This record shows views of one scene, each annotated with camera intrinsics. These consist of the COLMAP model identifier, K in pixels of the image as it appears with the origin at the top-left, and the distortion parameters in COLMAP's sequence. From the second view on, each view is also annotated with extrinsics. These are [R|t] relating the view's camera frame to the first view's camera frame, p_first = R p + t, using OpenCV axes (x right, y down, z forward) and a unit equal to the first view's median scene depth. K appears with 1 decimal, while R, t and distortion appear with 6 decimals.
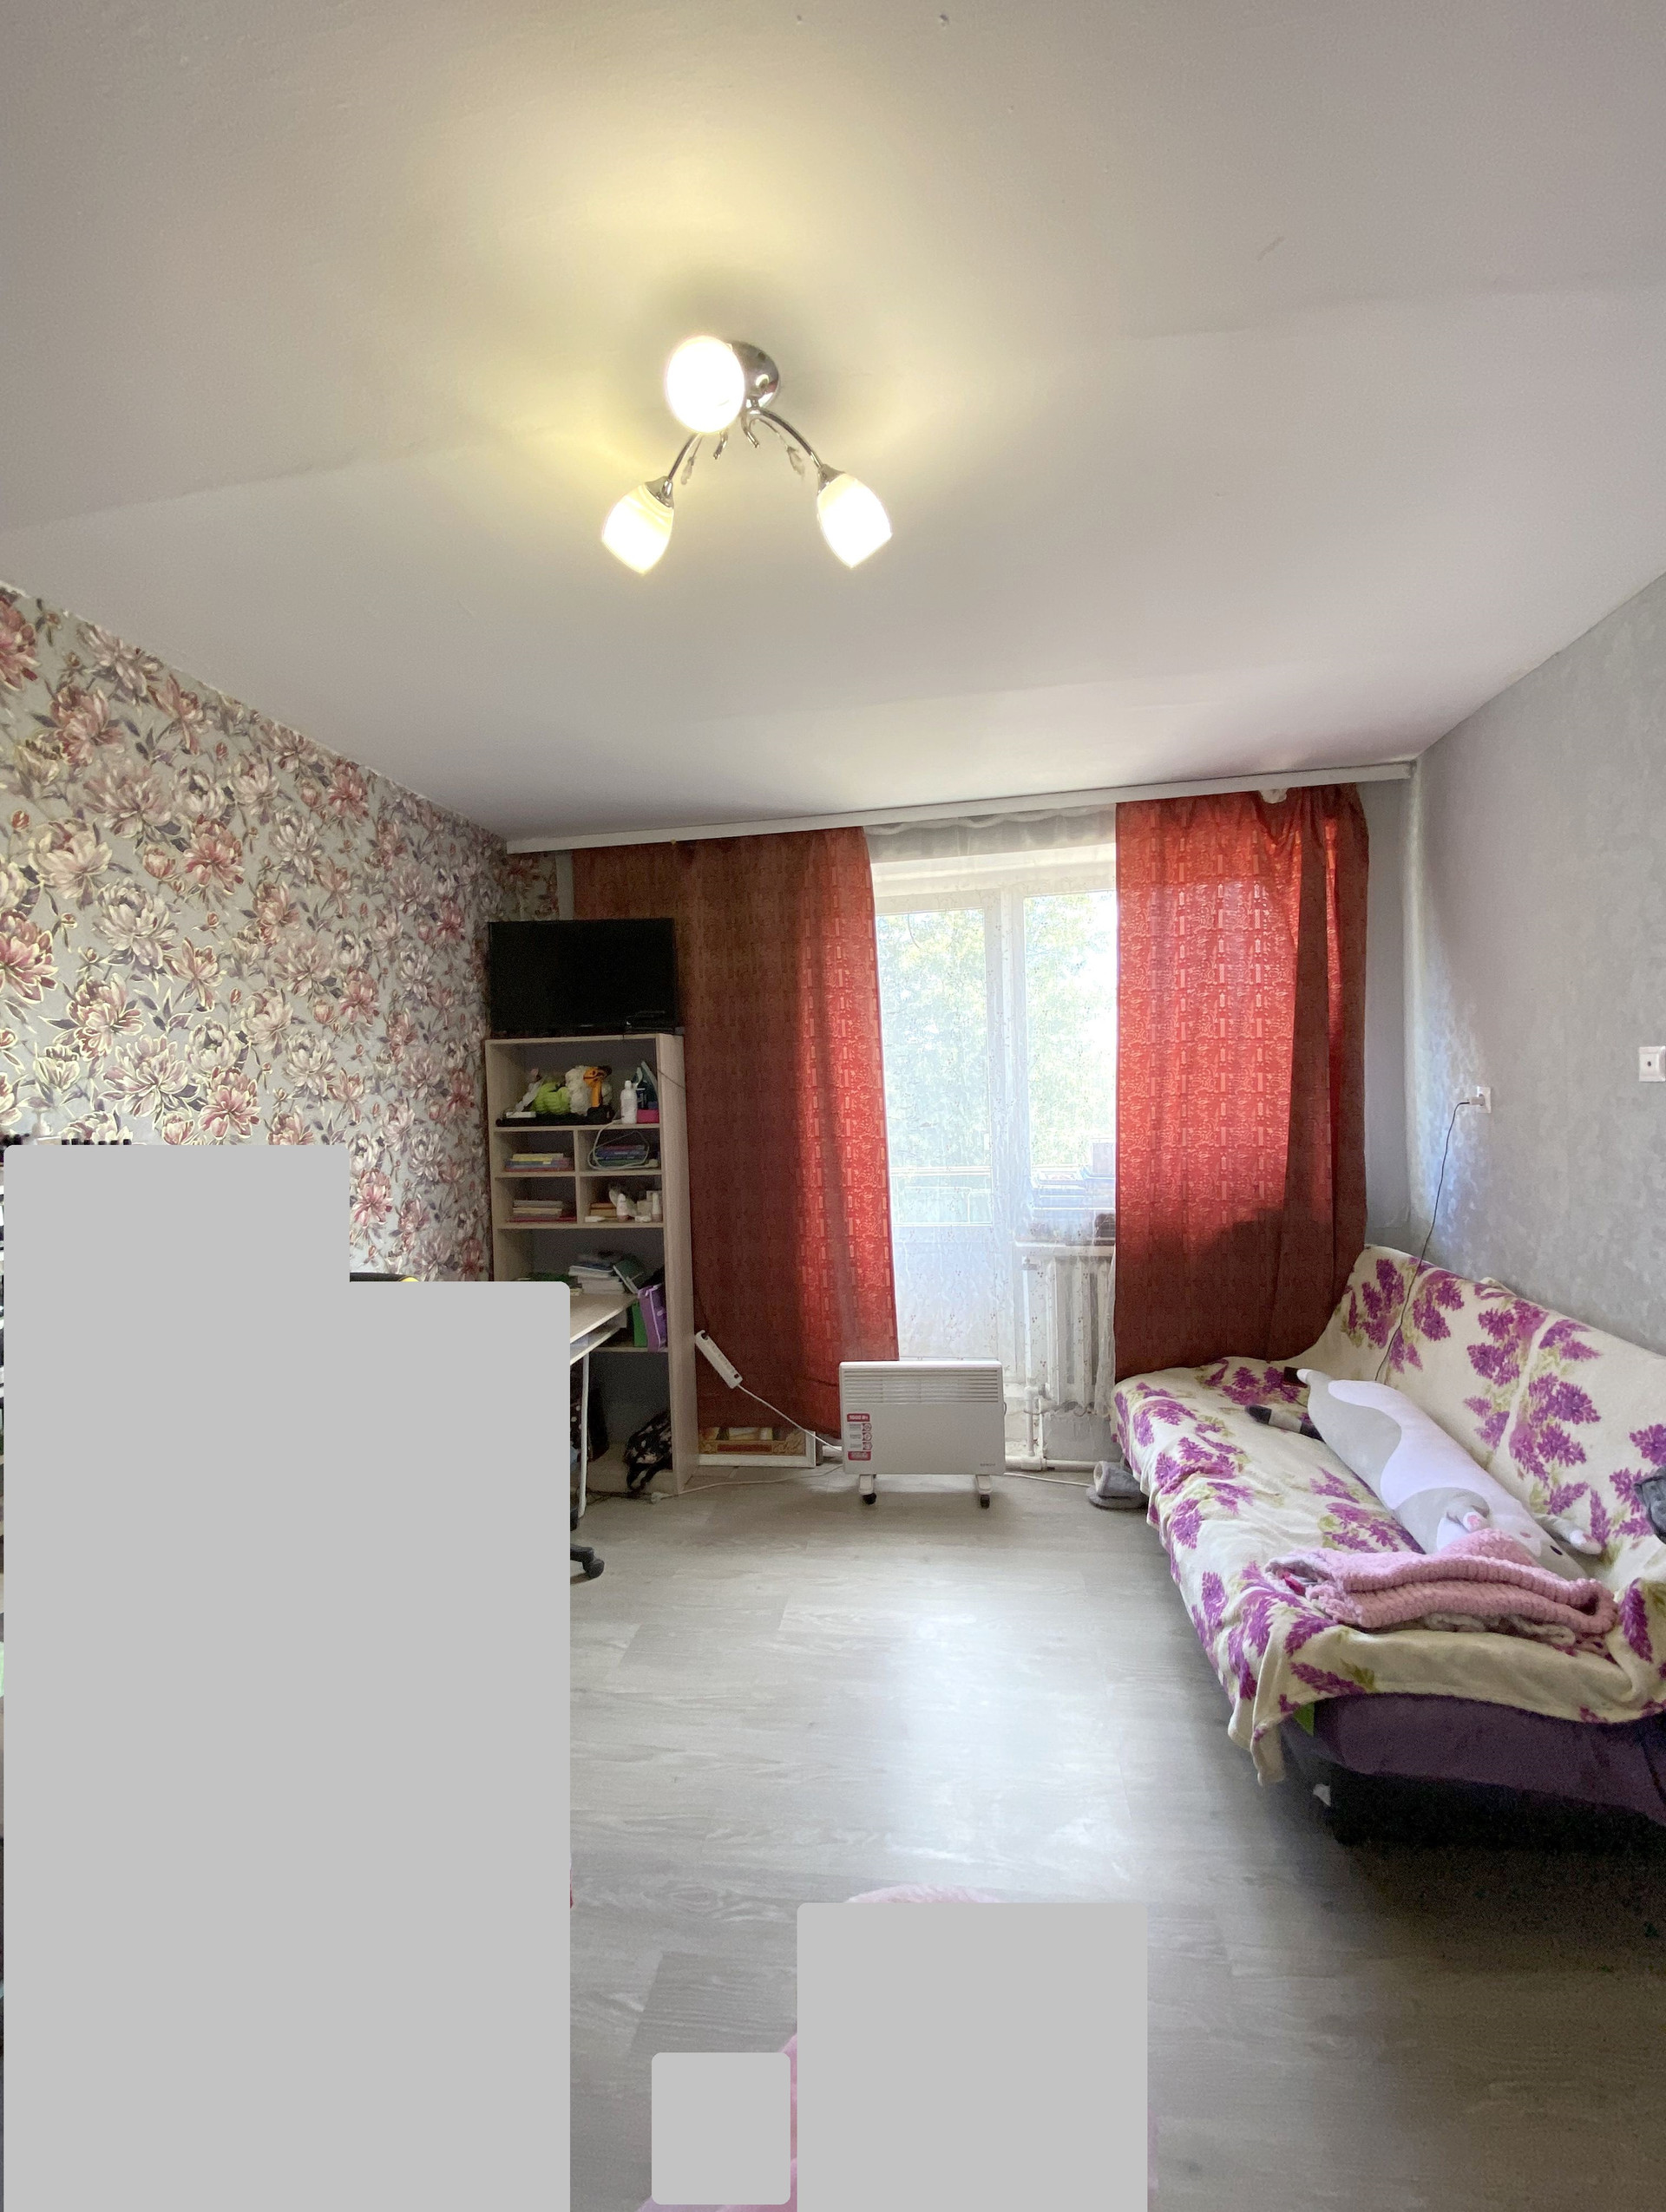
lens RADIAL K [[898.0, 0, 794.6], [0, 898.0, 1105.2], [0, 0, 1]] dist [0.074052, -0.049585]
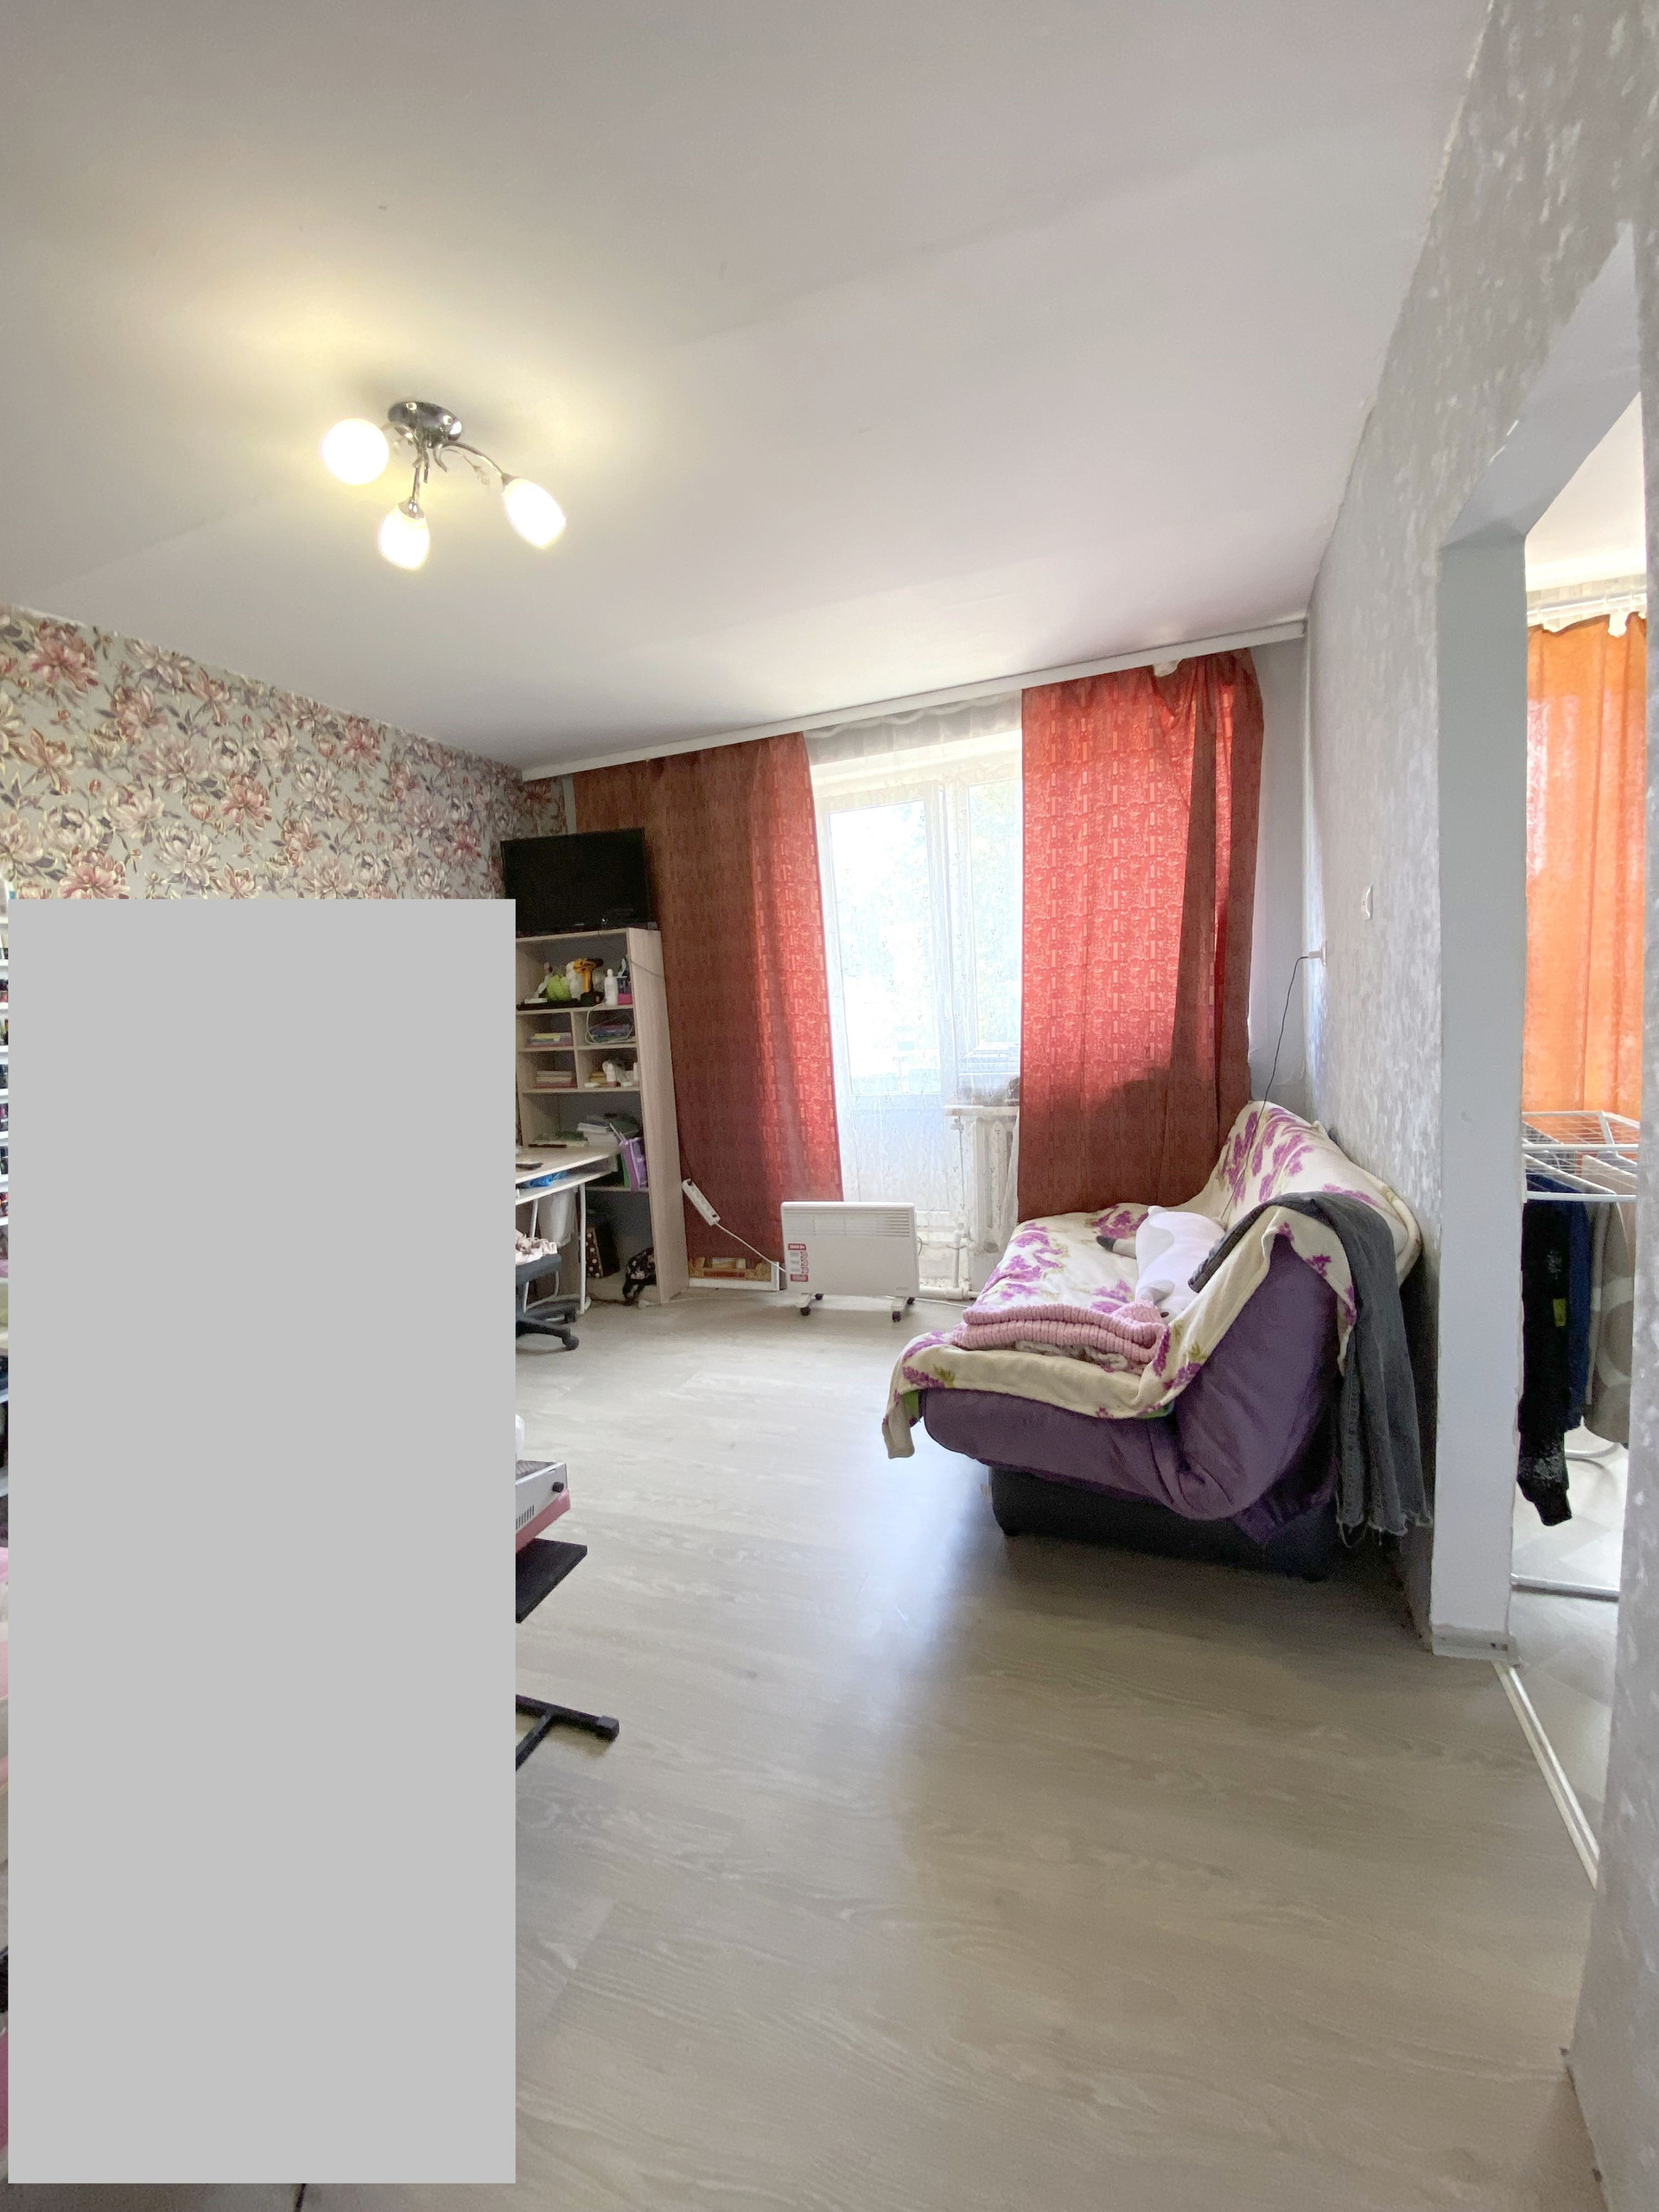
lens RADIAL K [[905.5, 0, 820.6], [0, 905.5, 1111.0], [0, 0, 1]] dist [0.062902, -0.042710]
pose [[0.976436, 0.000522, -0.215804, 0.361552], [0.019848, 0.995541, 0.092214, 0.056273], [0.214890, -0.094325, 0.972073, -0.141844]]
